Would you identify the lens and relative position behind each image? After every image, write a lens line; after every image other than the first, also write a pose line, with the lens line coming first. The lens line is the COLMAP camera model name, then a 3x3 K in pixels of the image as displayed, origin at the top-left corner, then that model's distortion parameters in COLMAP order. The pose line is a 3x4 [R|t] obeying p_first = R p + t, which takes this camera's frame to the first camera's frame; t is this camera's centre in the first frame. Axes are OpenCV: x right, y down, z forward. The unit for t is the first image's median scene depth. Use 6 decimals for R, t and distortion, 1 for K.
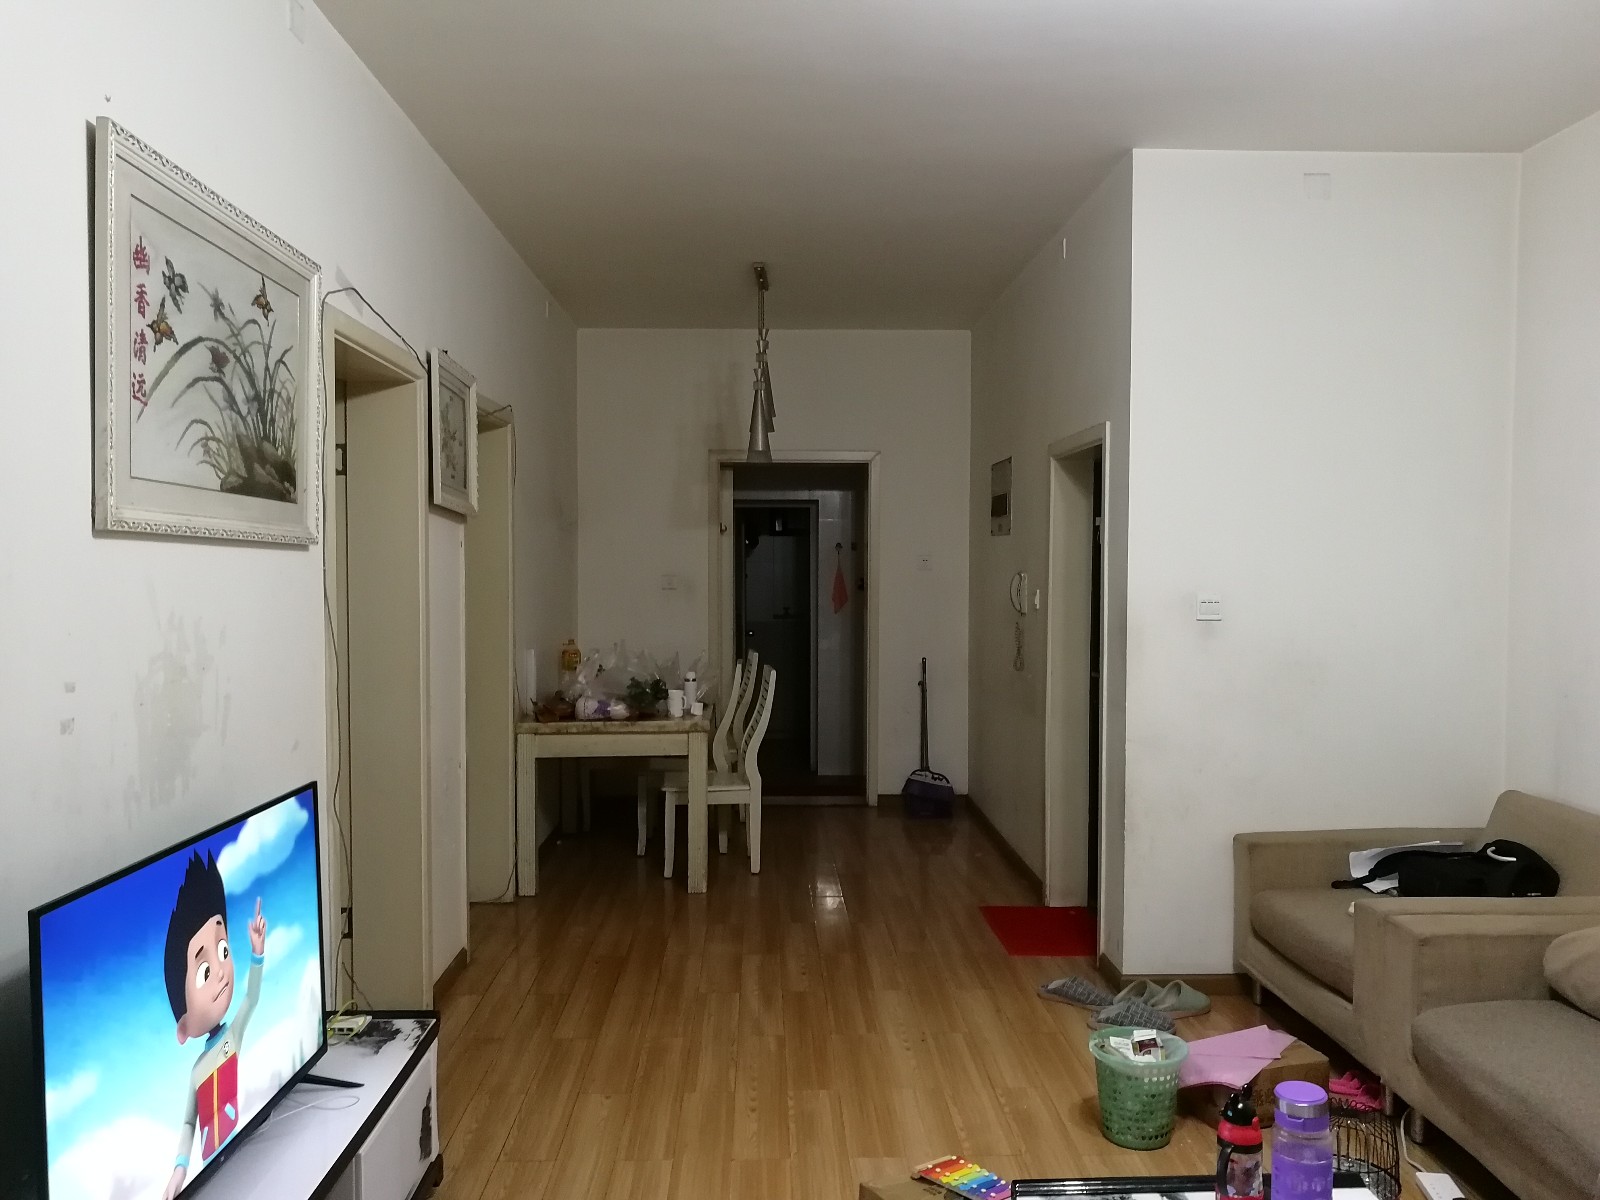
lens RADIAL K [[1255.1, 0, 799.4], [0, 1255.1, 600.8], [0, 0, 1]] dist [-0.007175, -0.001726]
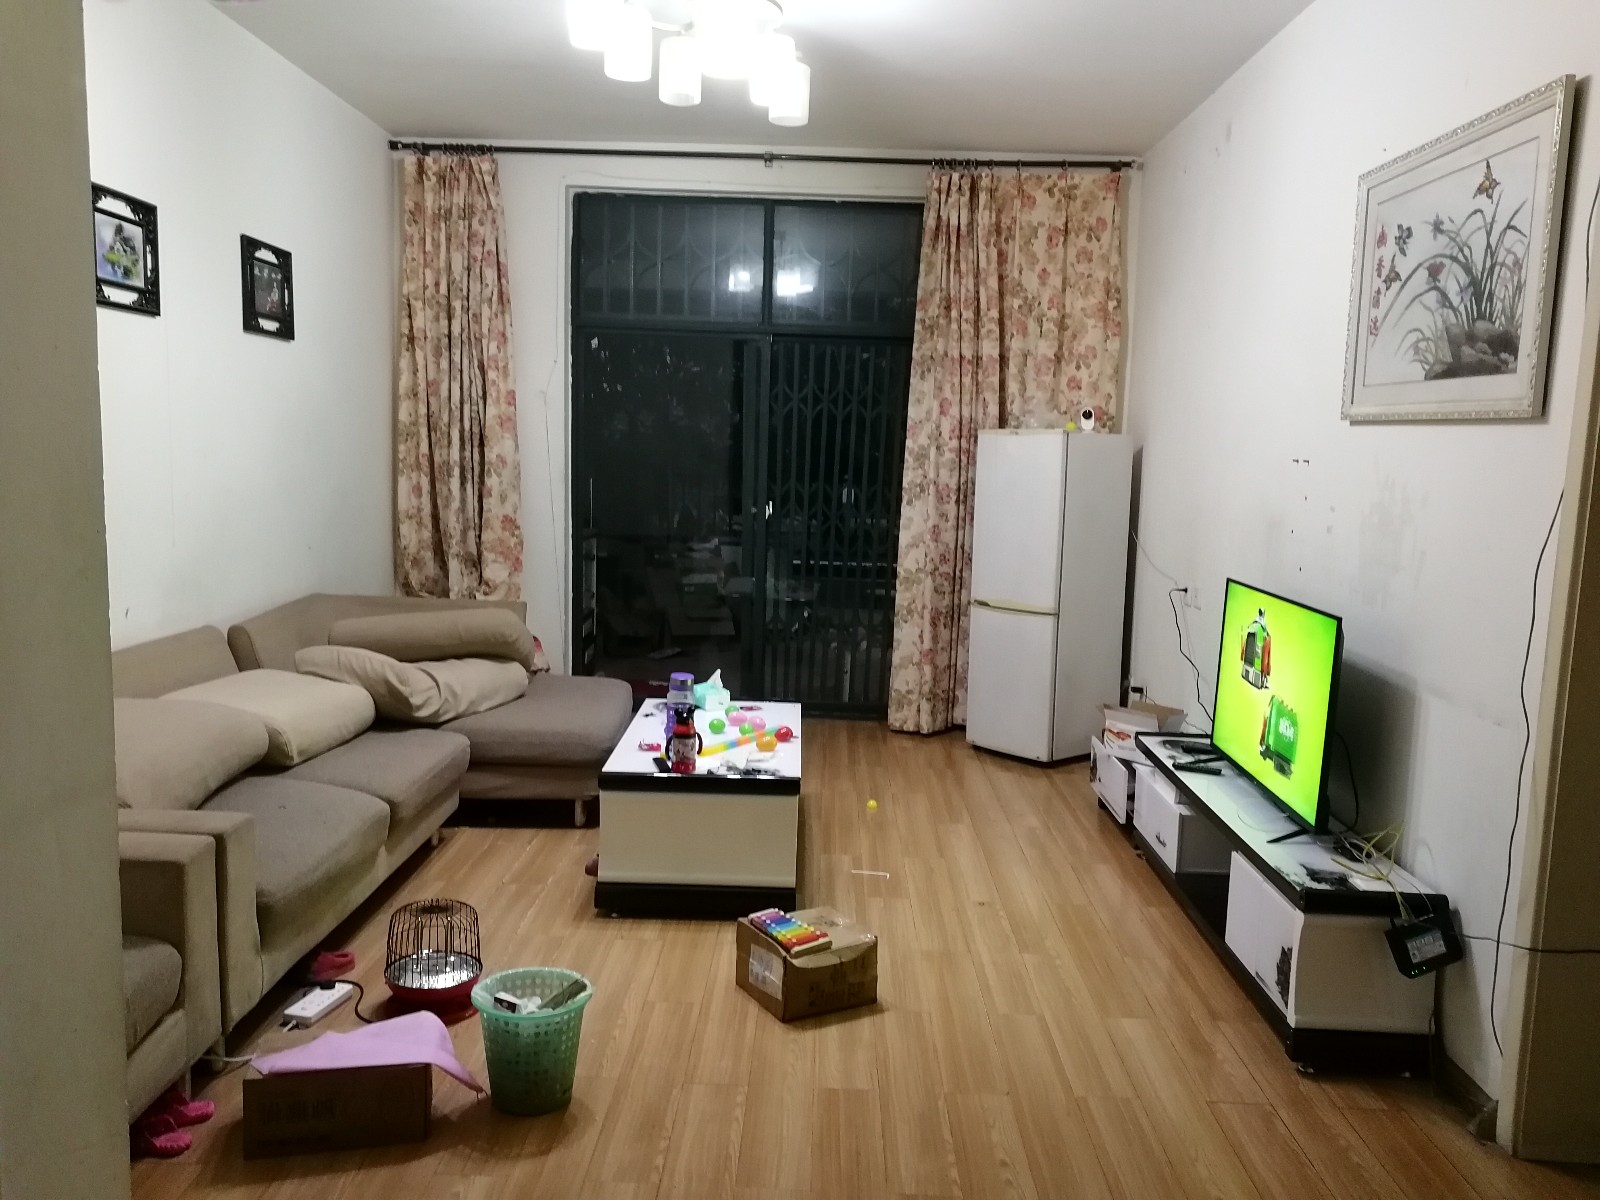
lens RADIAL K [[1255.1, 0, 803.0], [0, 1255.1, 602.4], [0, 0, 1]] dist [-0.007175, -0.001726]
pose [[-0.998253, -0.038653, 0.044693, 0.077960], [-0.031372, 0.987657, 0.153461, -0.039904], [-0.050073, 0.151791, -0.987143, 2.155635]]
